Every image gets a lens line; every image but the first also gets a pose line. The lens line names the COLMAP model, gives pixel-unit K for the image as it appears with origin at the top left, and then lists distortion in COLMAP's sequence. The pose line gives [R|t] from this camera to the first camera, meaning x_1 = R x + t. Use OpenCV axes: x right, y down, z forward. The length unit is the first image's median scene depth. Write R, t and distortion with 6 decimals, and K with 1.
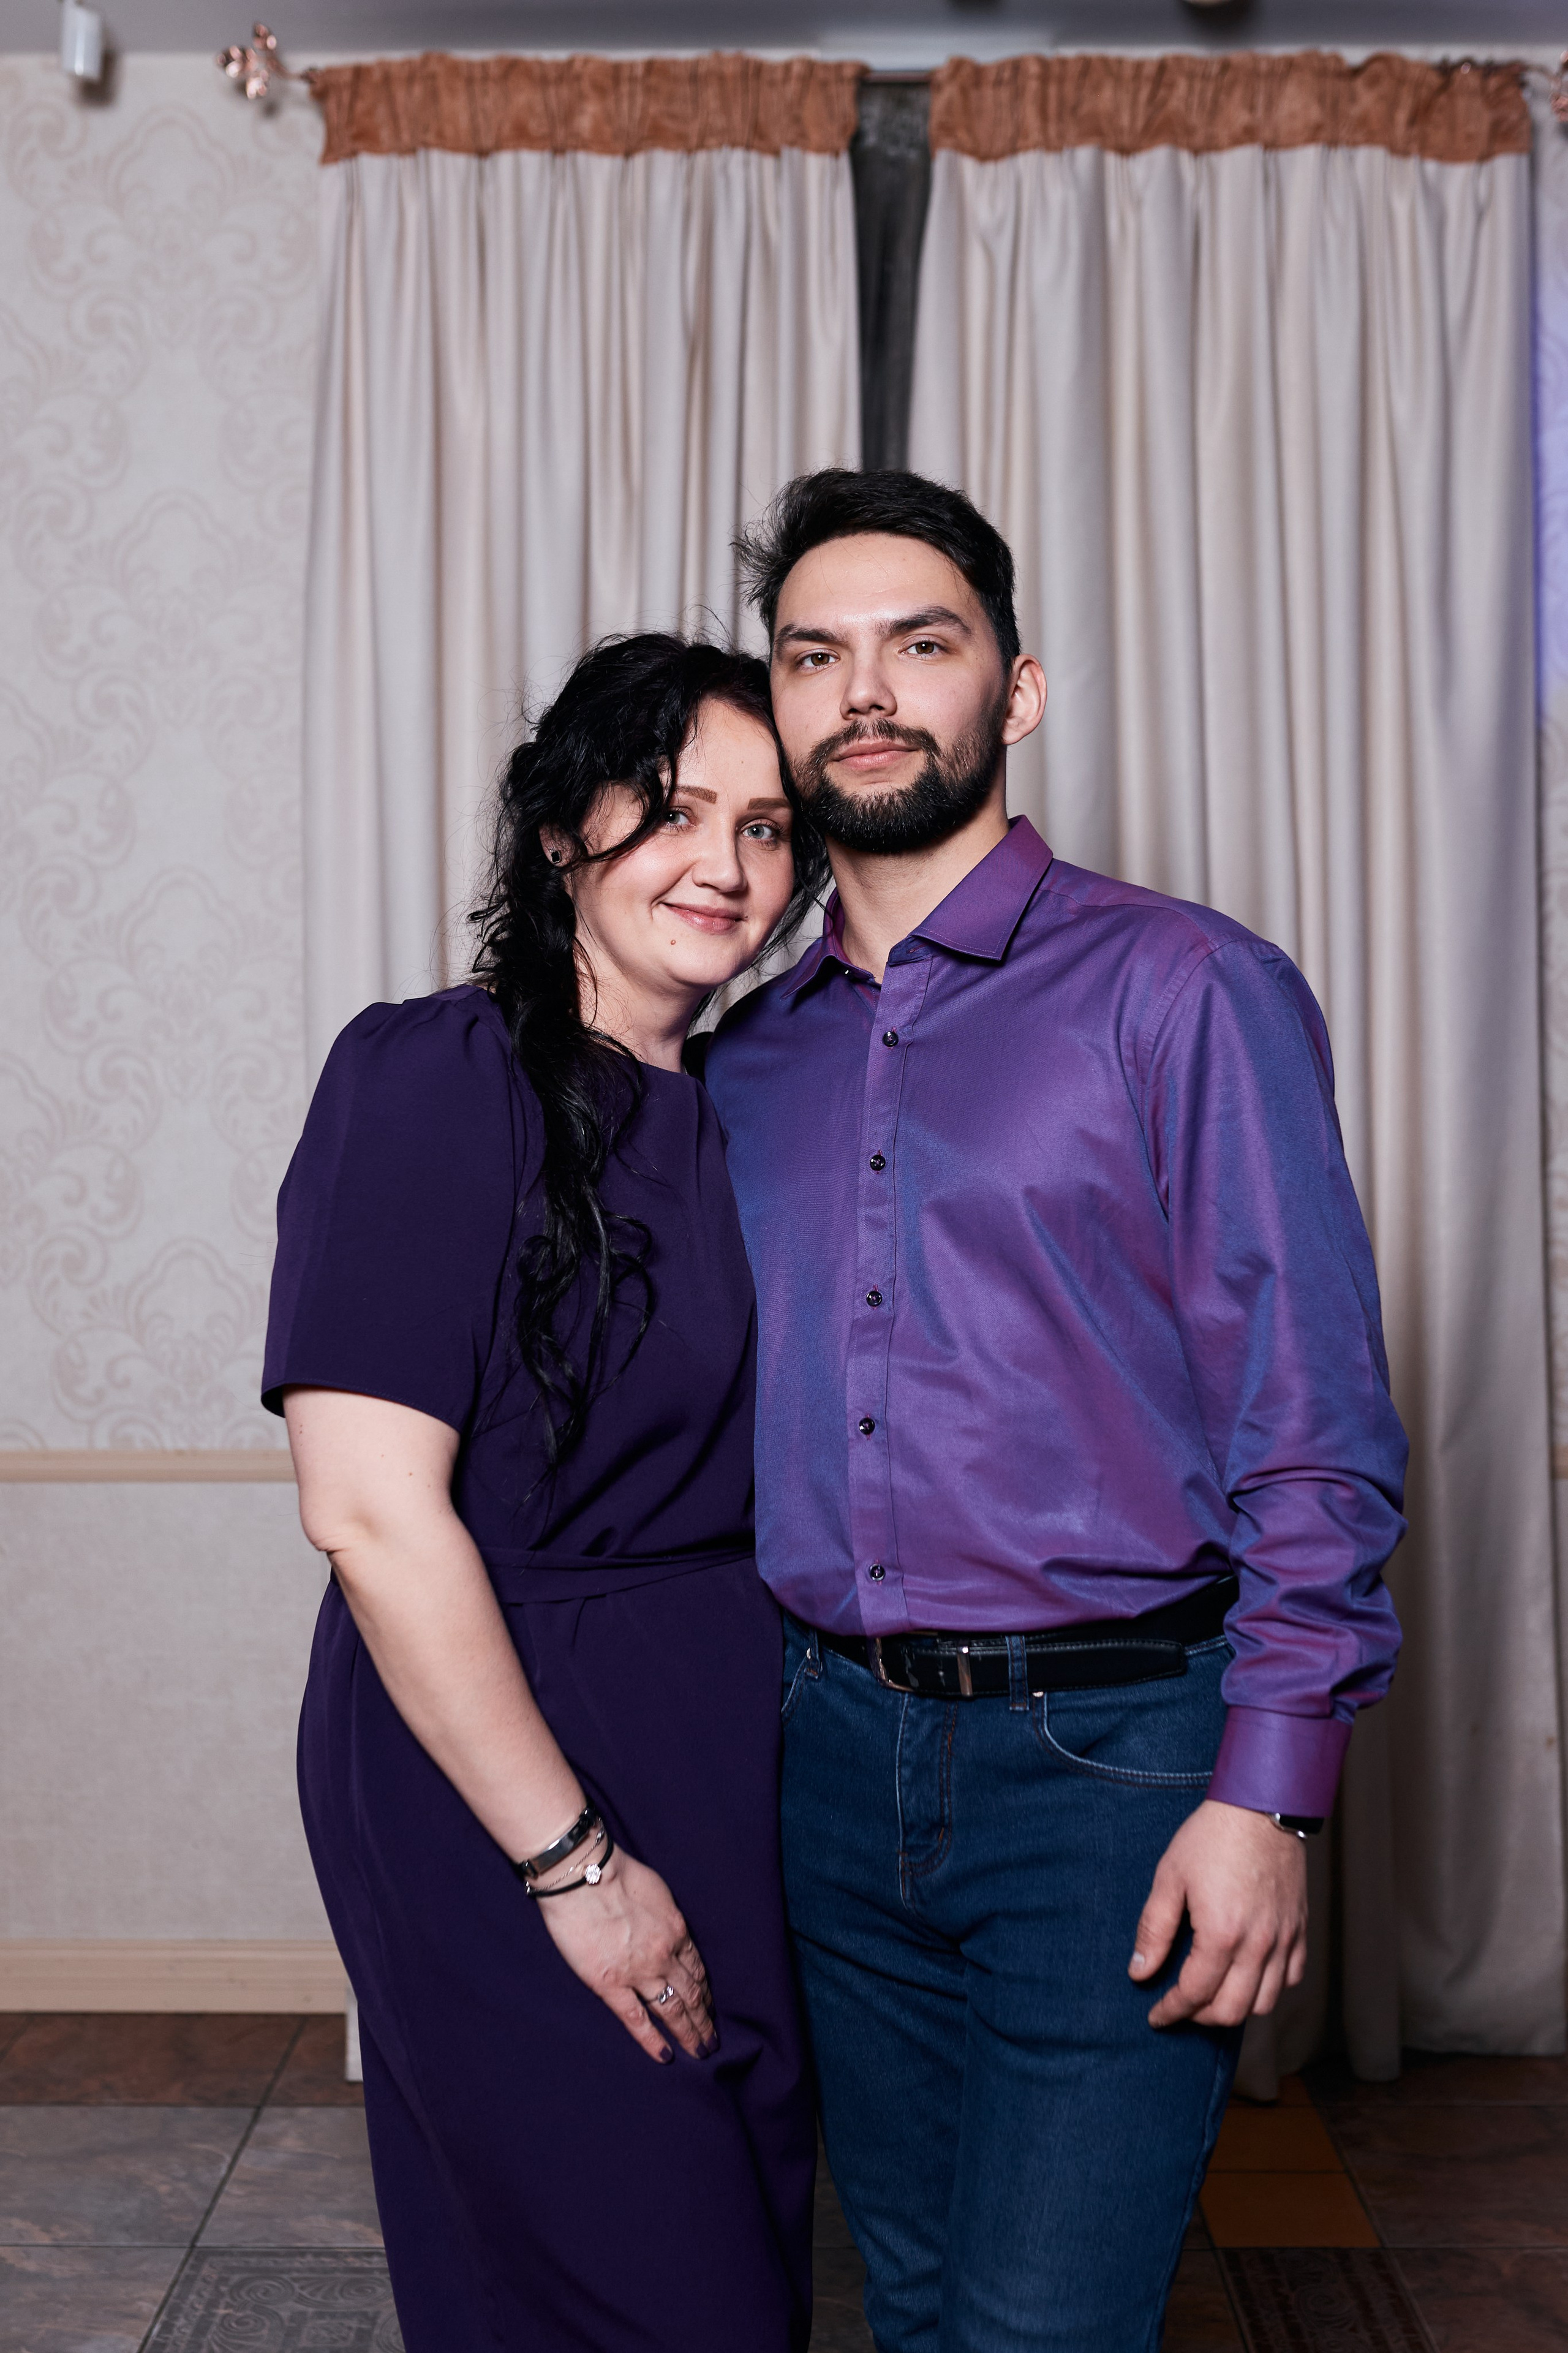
lens RADIAL K [[2662.5, 0, 769.9], [0, 2662.5, 1180.4], [0, 0, 1]] dist [-0.005144, 0.000000]
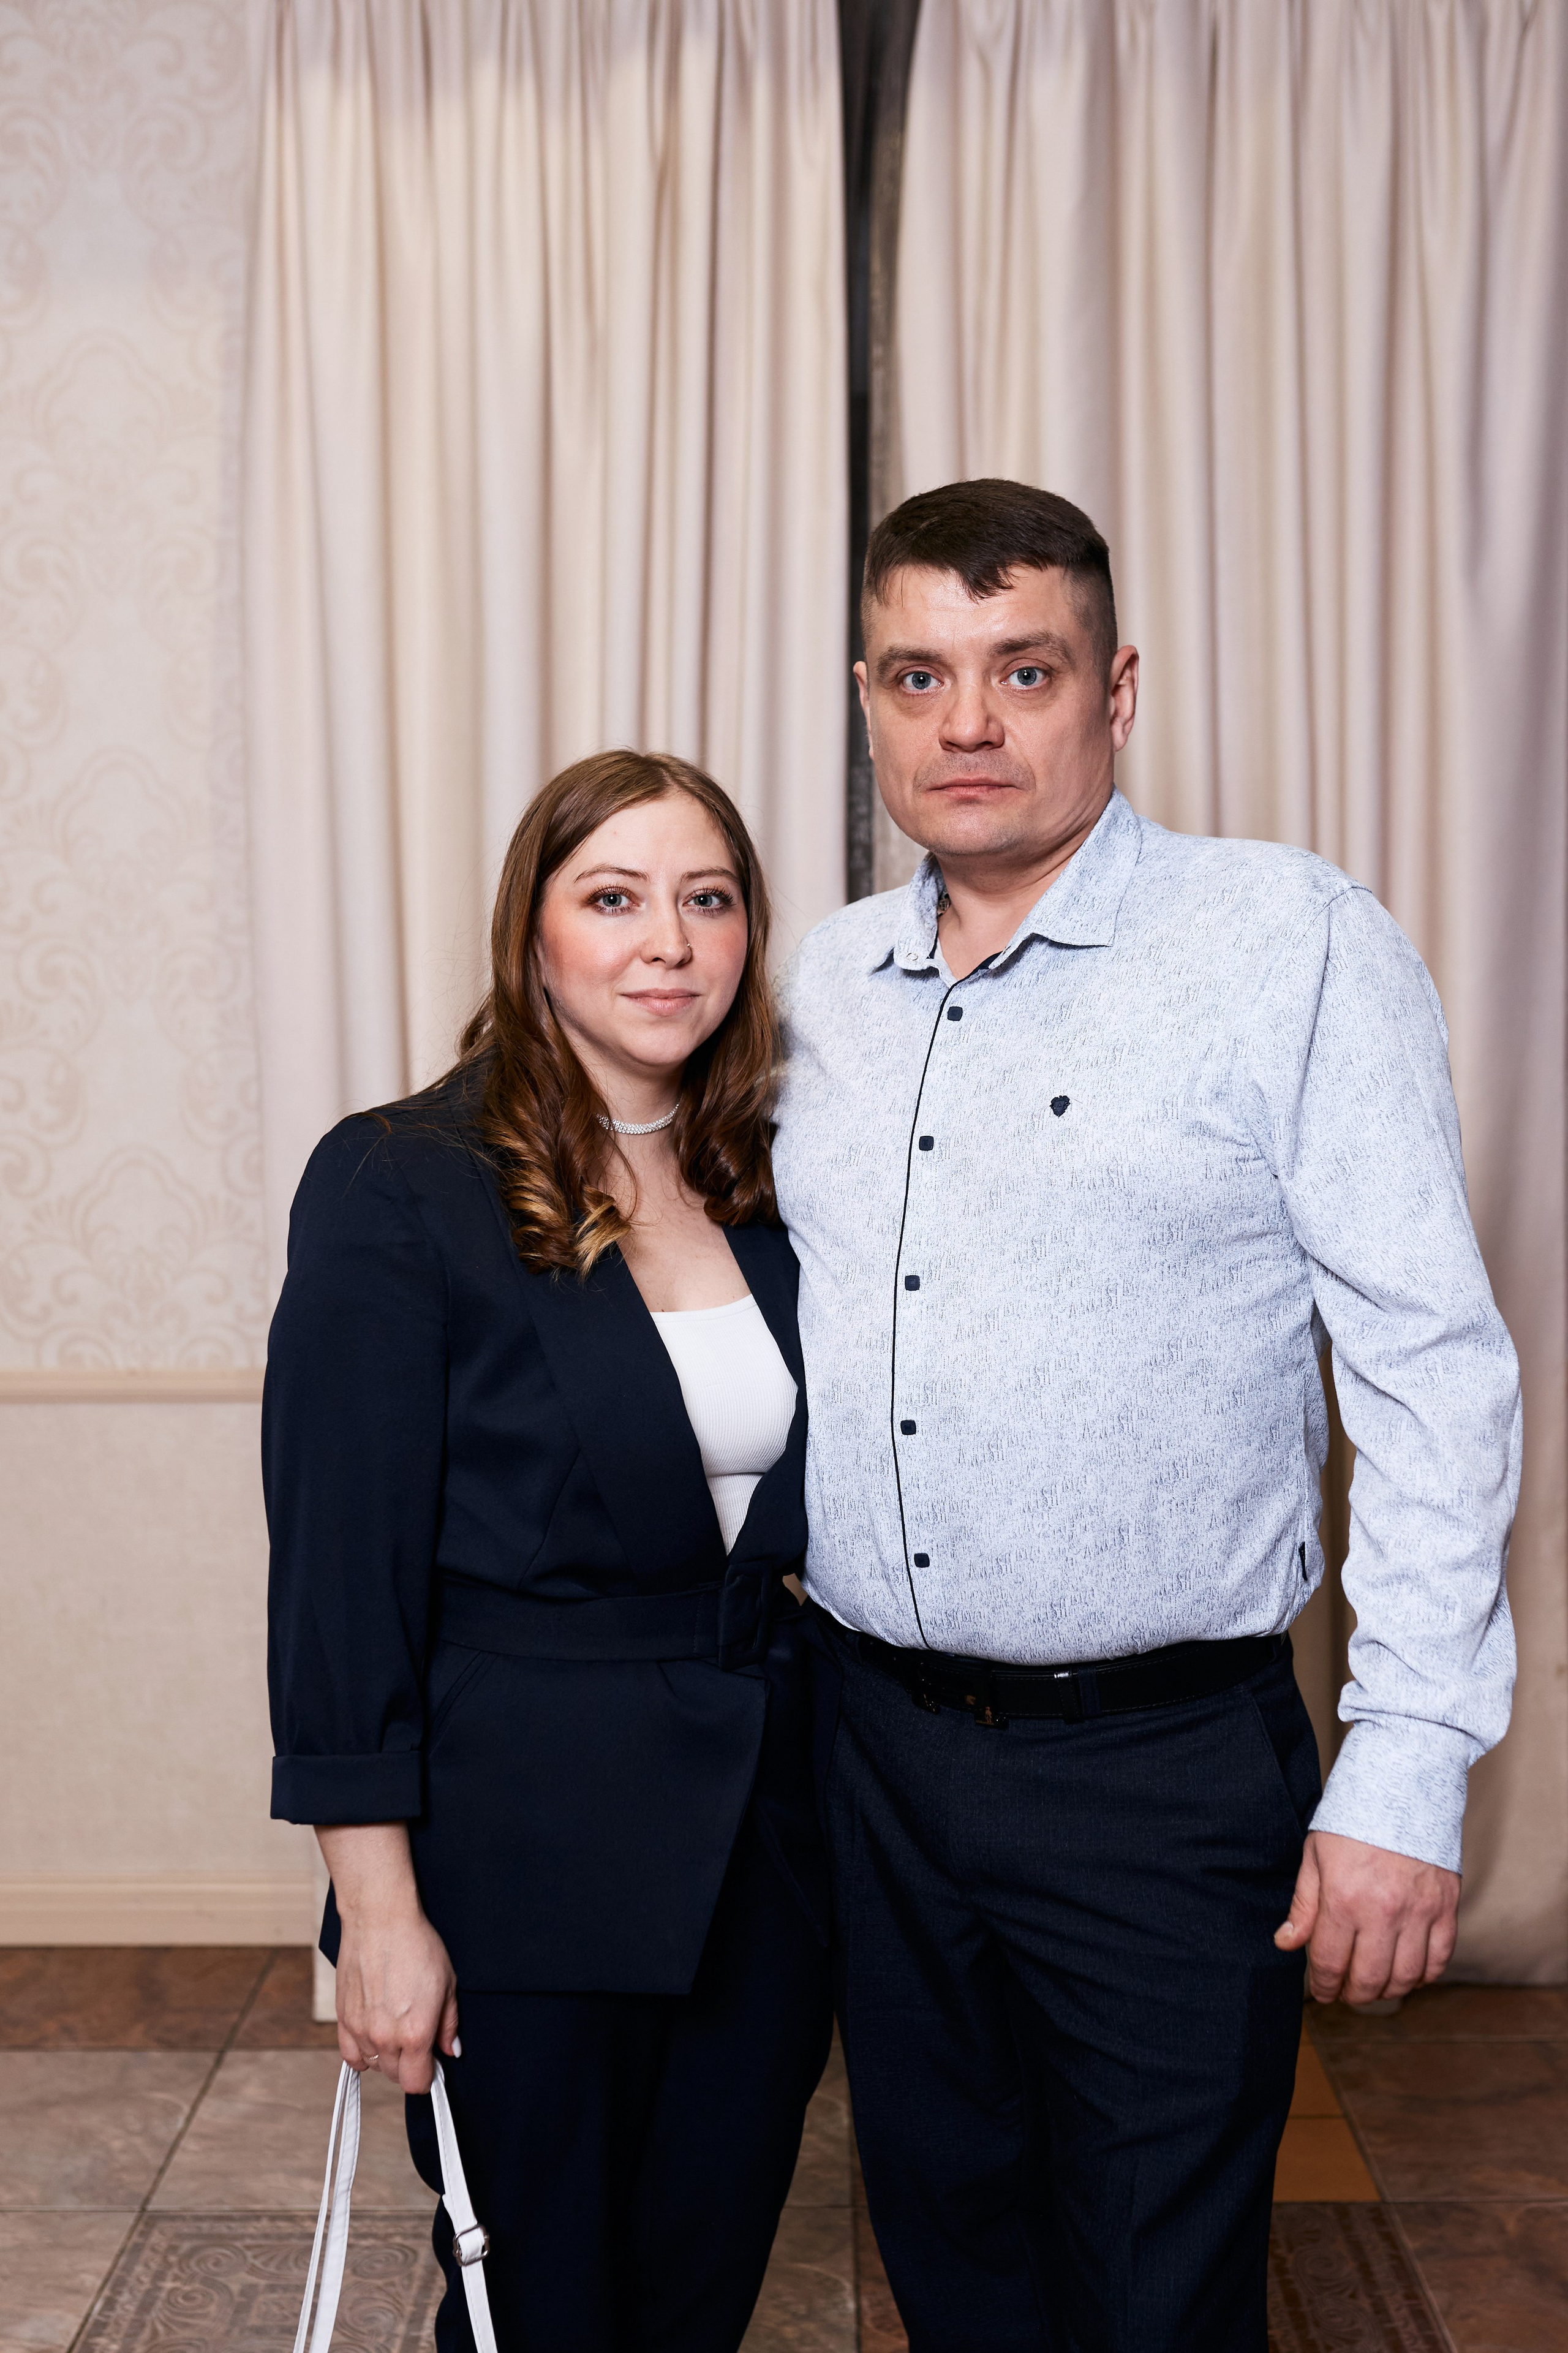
lens RADIAL K [[2533.4, 0, 839.7], [0, 2533.4, 1266.5], [0, 0, 1]] dist [-0.007856, 0.000000]
pose [[0.999842, -0.002133, 0.017664, 0.015914], [0.000646, 0.996485, 0.083771, -0.011607], [-0.017780, -0.083746, 0.996328, 0.104054]]
